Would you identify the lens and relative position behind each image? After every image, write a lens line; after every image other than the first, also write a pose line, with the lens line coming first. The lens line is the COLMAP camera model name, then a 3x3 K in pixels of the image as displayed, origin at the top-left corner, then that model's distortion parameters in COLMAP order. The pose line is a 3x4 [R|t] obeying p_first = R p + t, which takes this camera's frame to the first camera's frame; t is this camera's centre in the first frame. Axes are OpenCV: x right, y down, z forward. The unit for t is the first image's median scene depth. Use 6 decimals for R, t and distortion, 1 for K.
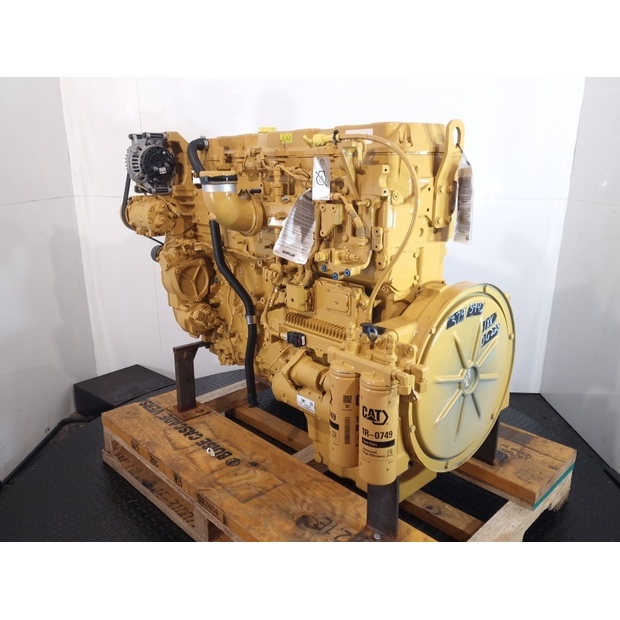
lens RADIAL K [[509.8, 0, 310.0], [0, 509.8, 310.0], [0, 0, 1]] dist [0.041502, -0.007469]
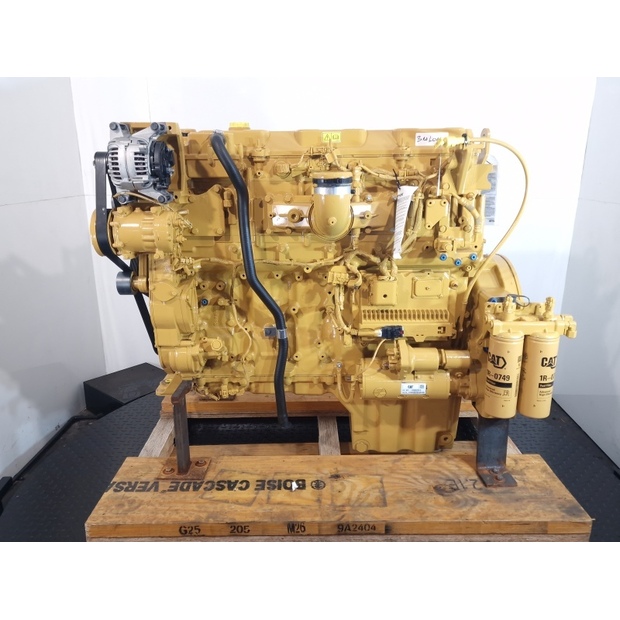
lens RADIAL K [[509.8, 0, 310.0], [0, 509.8, 310.0], [0, 0, 1]] dist [0.041502, -0.007469]
pose [[0.688676, -0.201838, 0.696410, -0.788087], [0.197979, 0.976321, 0.087184, -0.102218], [-0.697517, 0.077833, 0.712328, 0.342285]]
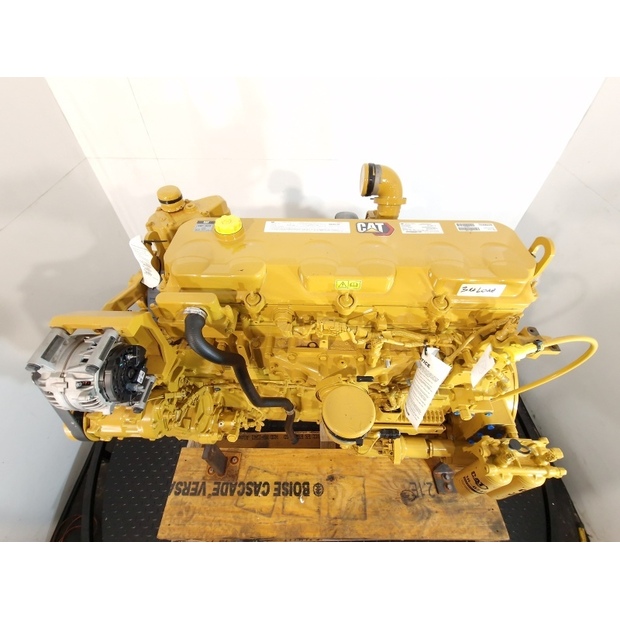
lens RADIAL K [[294.7, 0, 307.3], [0, 294.7, 306.5], [0, 0, 1]] dist [-0.000990, -0.000202]
pose [[0.701256, -0.533038, 0.473404, -0.293103], [0.194293, 0.781804, 0.592480, -0.548405], [-0.685923, -0.323501, 0.651810, 0.721393]]
